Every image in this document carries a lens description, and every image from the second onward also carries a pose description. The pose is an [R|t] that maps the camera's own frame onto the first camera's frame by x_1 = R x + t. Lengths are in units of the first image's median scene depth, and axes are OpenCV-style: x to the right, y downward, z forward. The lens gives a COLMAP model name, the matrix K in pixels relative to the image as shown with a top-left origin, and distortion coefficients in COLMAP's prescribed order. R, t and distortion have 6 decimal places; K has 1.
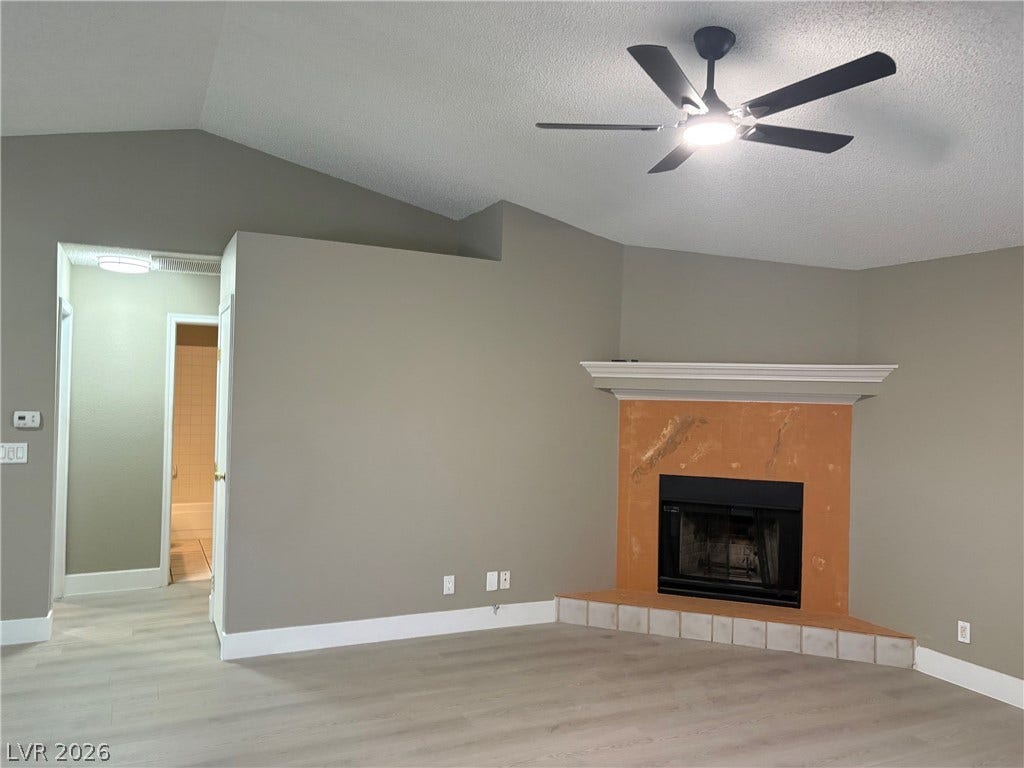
lens RADIAL K [[774.0, 0, 504.7], [0, 774.0, 384.5], [0, 0, 1]] dist [0.013757, -0.038233]
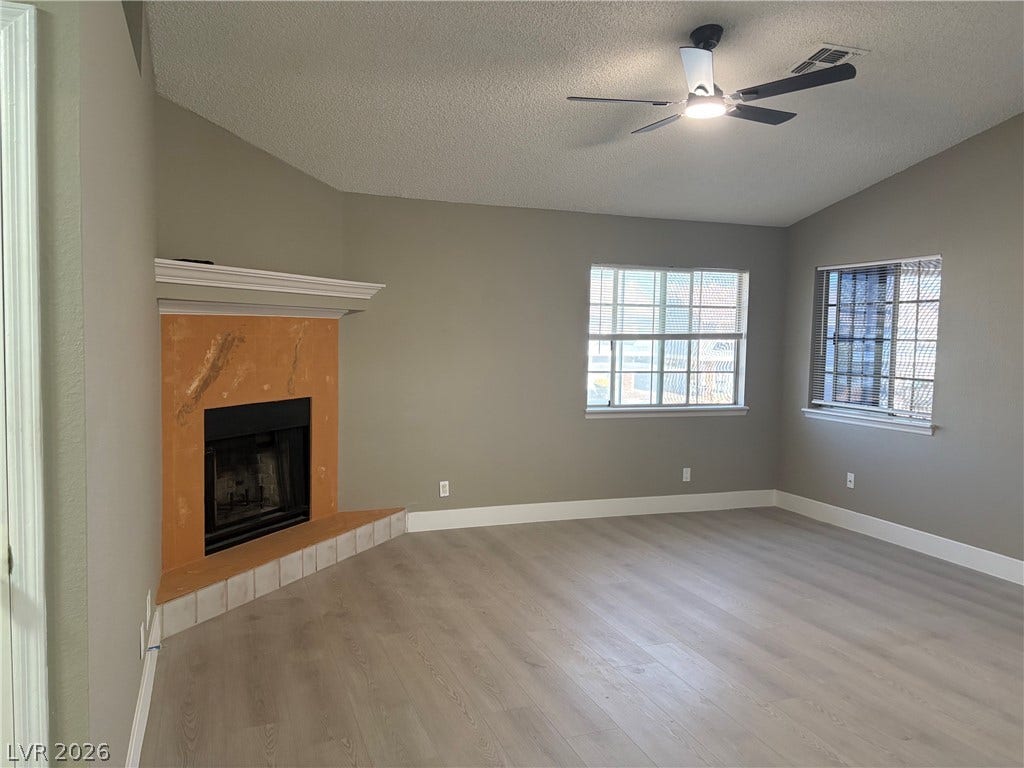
lens RADIAL K [[774.0, 0, 503.1], [0, 774.0, 380.8], [0, 0, 1]] dist [0.013757, -0.038233]
pose [[0.063347, -0.089936, 0.993931, -0.586513], [-0.025520, 0.995460, 0.091700, 0.007129], [-0.997665, -0.031174, 0.060764, 0.678707]]
